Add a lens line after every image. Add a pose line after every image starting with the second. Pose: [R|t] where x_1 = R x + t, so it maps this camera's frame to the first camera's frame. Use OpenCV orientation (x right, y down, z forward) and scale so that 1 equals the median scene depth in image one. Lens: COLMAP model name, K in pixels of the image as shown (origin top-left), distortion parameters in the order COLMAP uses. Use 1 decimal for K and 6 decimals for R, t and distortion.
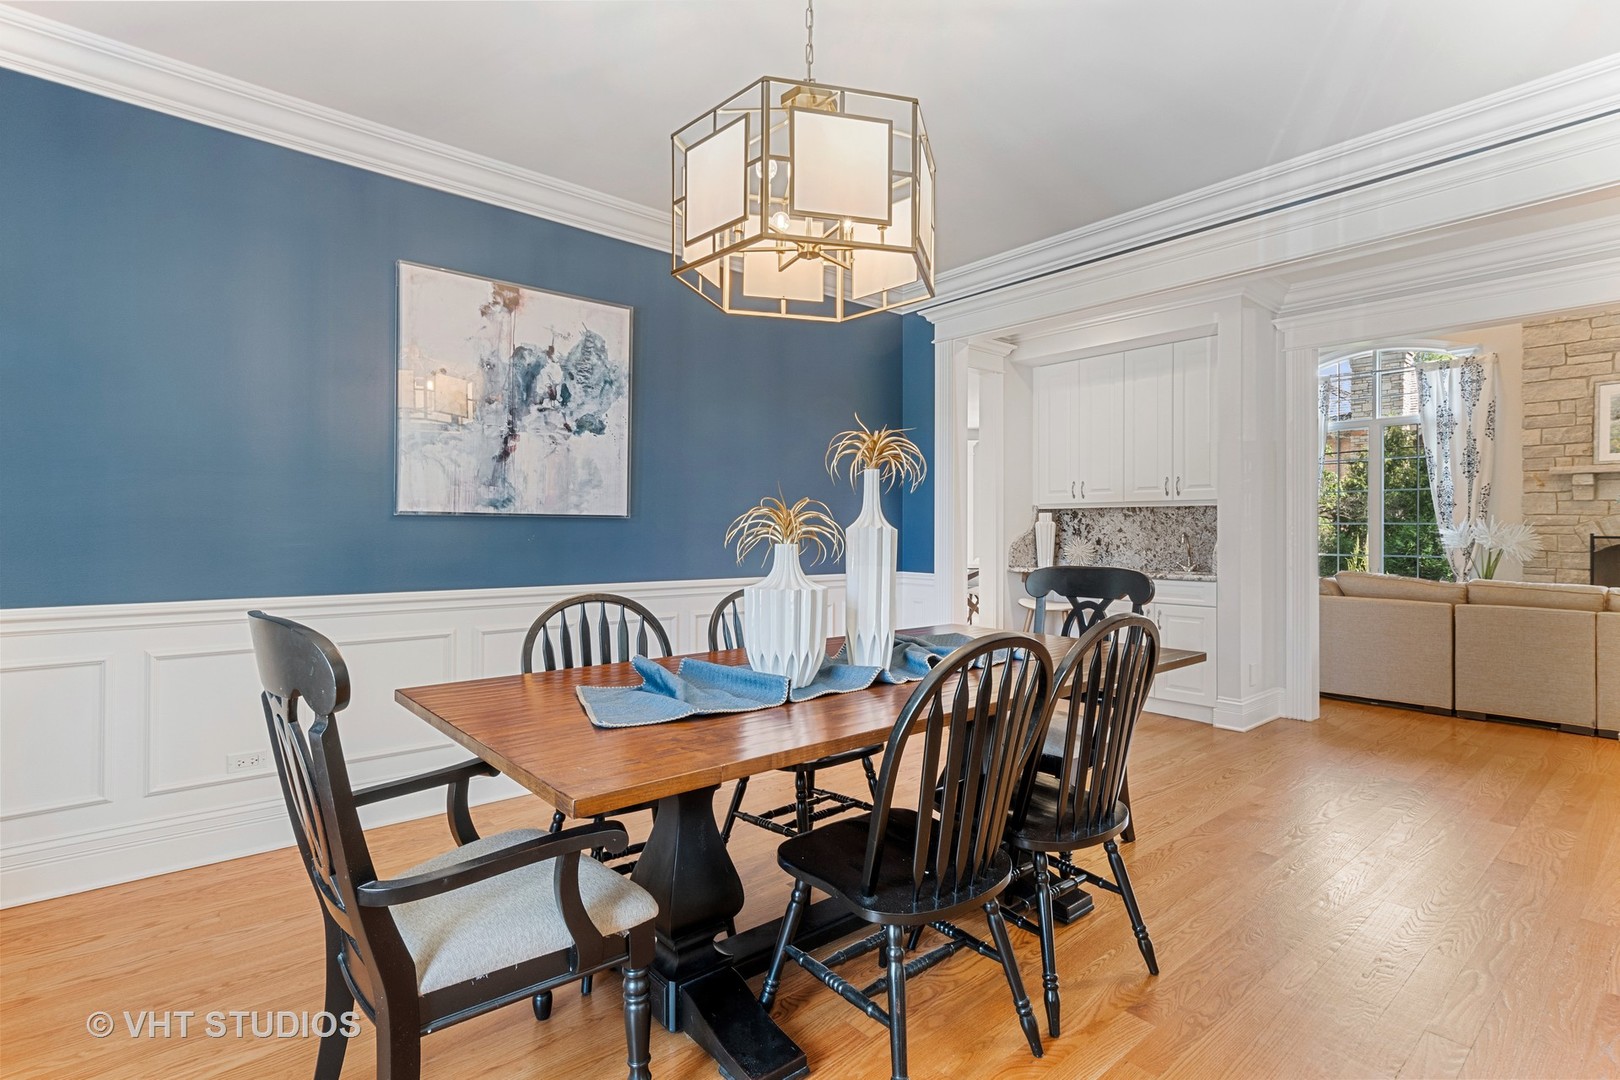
lens RADIAL K [[780.2, 0, 832.1], [0, 780.2, 534.2], [0, 0, 1]] dist [-0.008990, 0.005188]
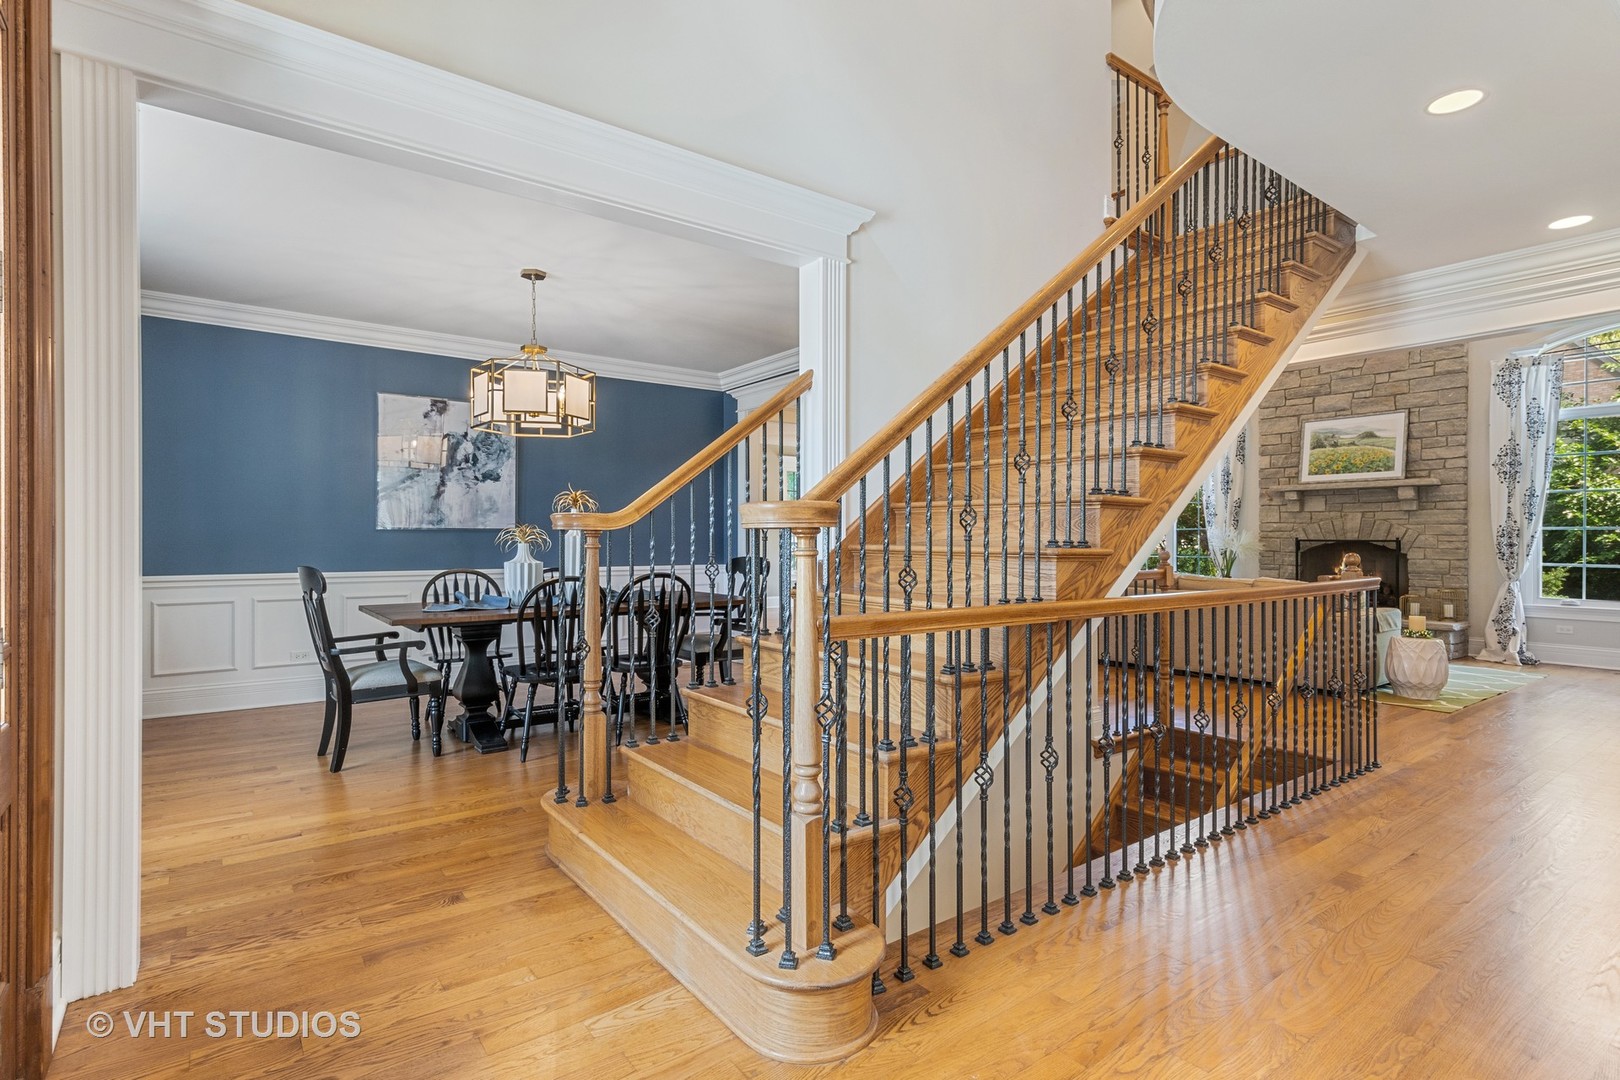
lens RADIAL K [[780.2, 0, 818.9], [0, 780.2, 543.8], [0, 0, 1]] dist [-0.008990, 0.005188]
pose [[0.998015, -0.001935, -0.062952, 0.265584], [0.002288, 0.999982, 0.005551, 0.000769], [0.062940, -0.005684, 0.998001, -0.343052]]
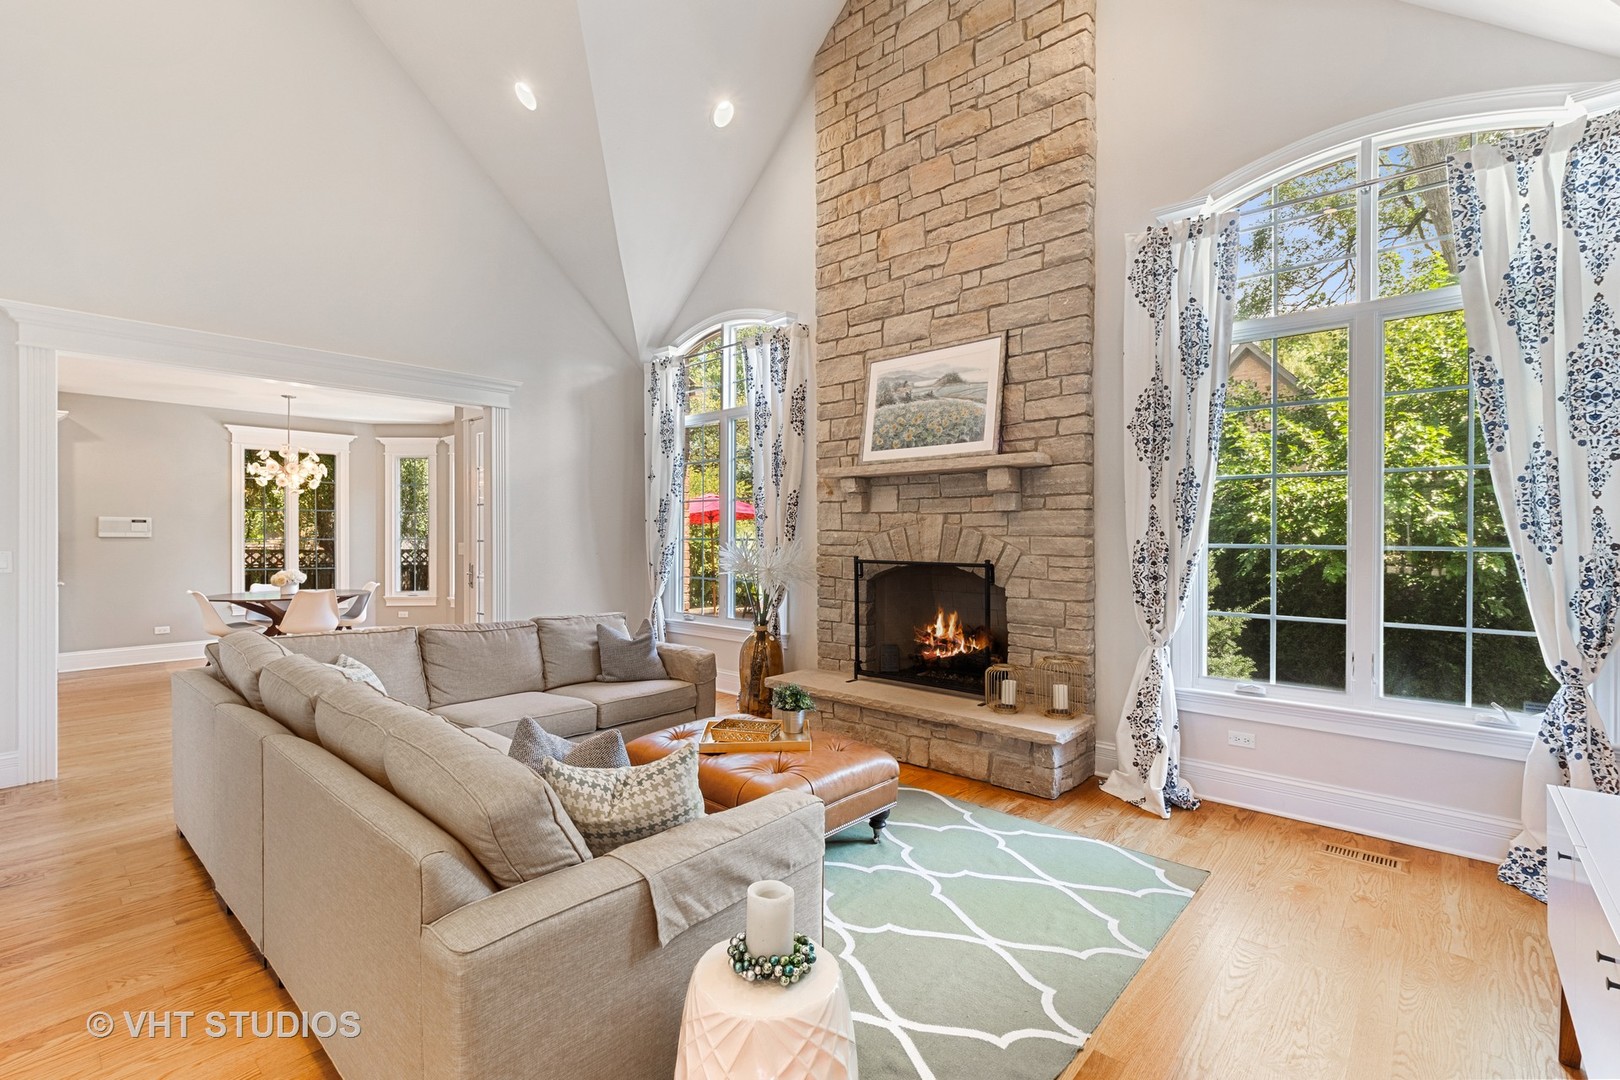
lens RADIAL K [[723.6, 0, 793.3], [0, 723.6, 542.2], [0, 0, 1]] dist [-0.003403, -0.001239]
pose [[0.991224, -0.004024, 0.132134, 0.823110], [0.003084, 0.999968, 0.007320, -0.020046], [-0.132159, -0.006848, 0.991205, 0.303619]]
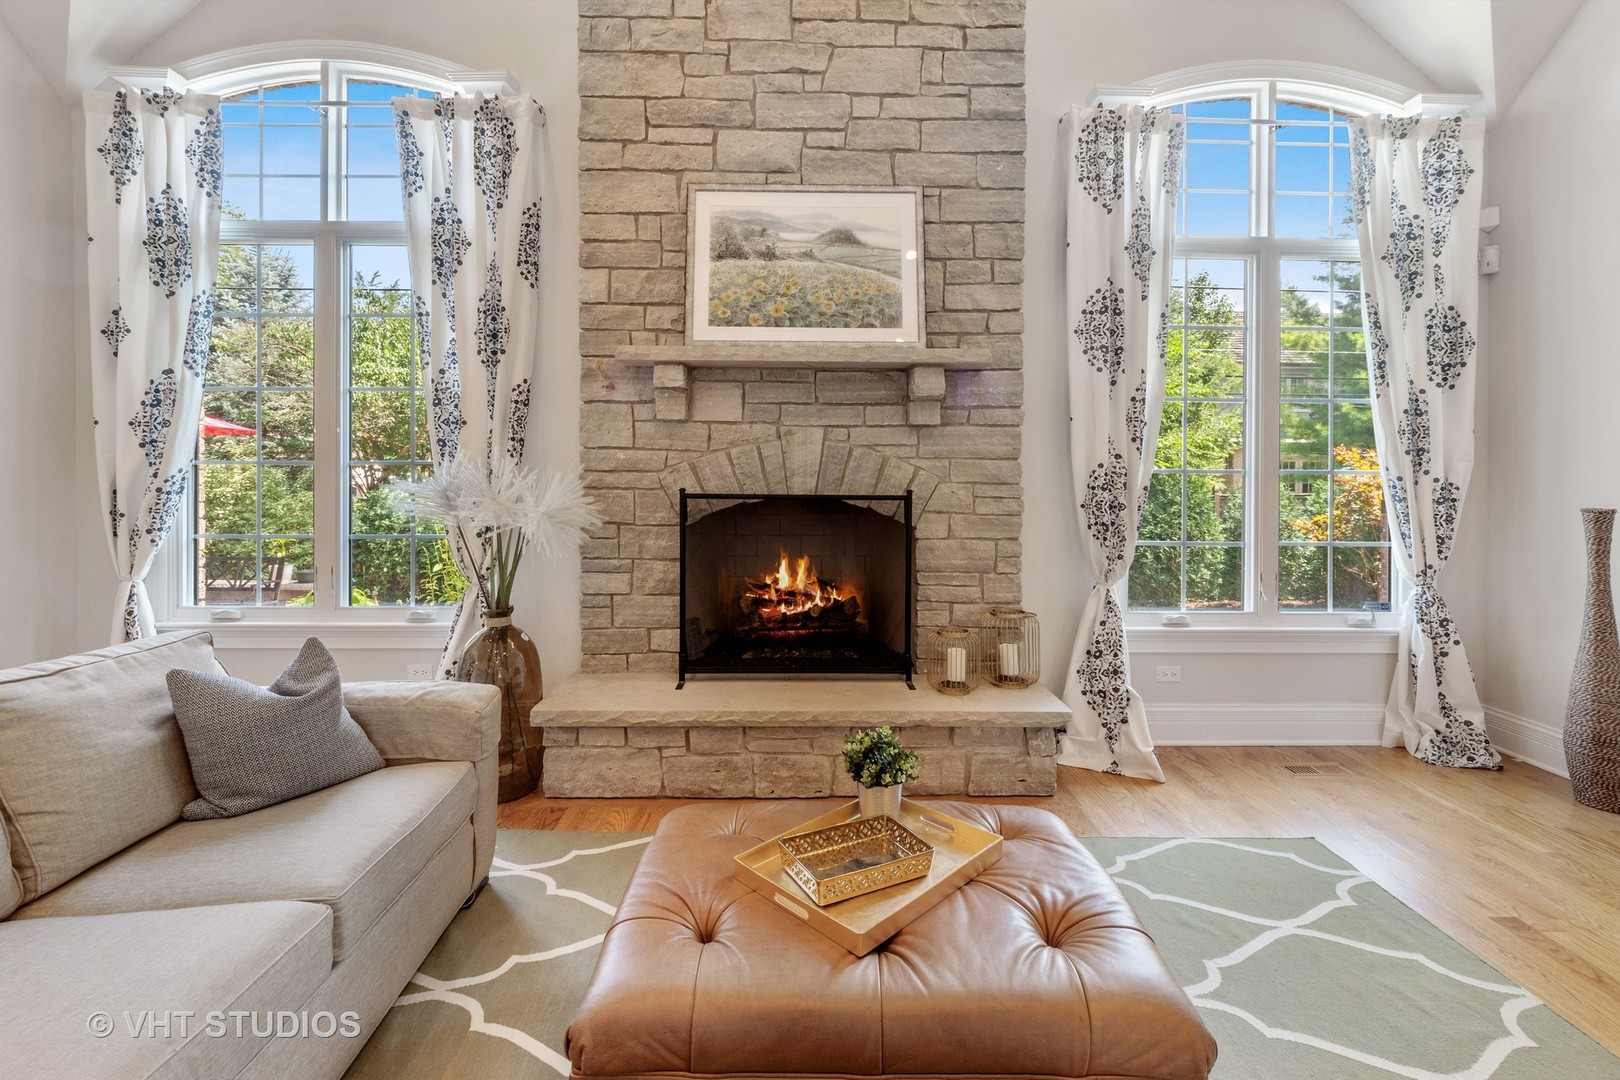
lens RADIAL K [[723.6, 0, 824.0], [0, 723.6, 487.9], [0, 0, 1]] dist [-0.003403, -0.001239]
pose [[0.619418, -0.010436, 0.784992, 0.677963], [-0.002766, 0.999876, 0.015475, -0.008187], [-0.785057, -0.011757, 0.619312, 0.651196]]
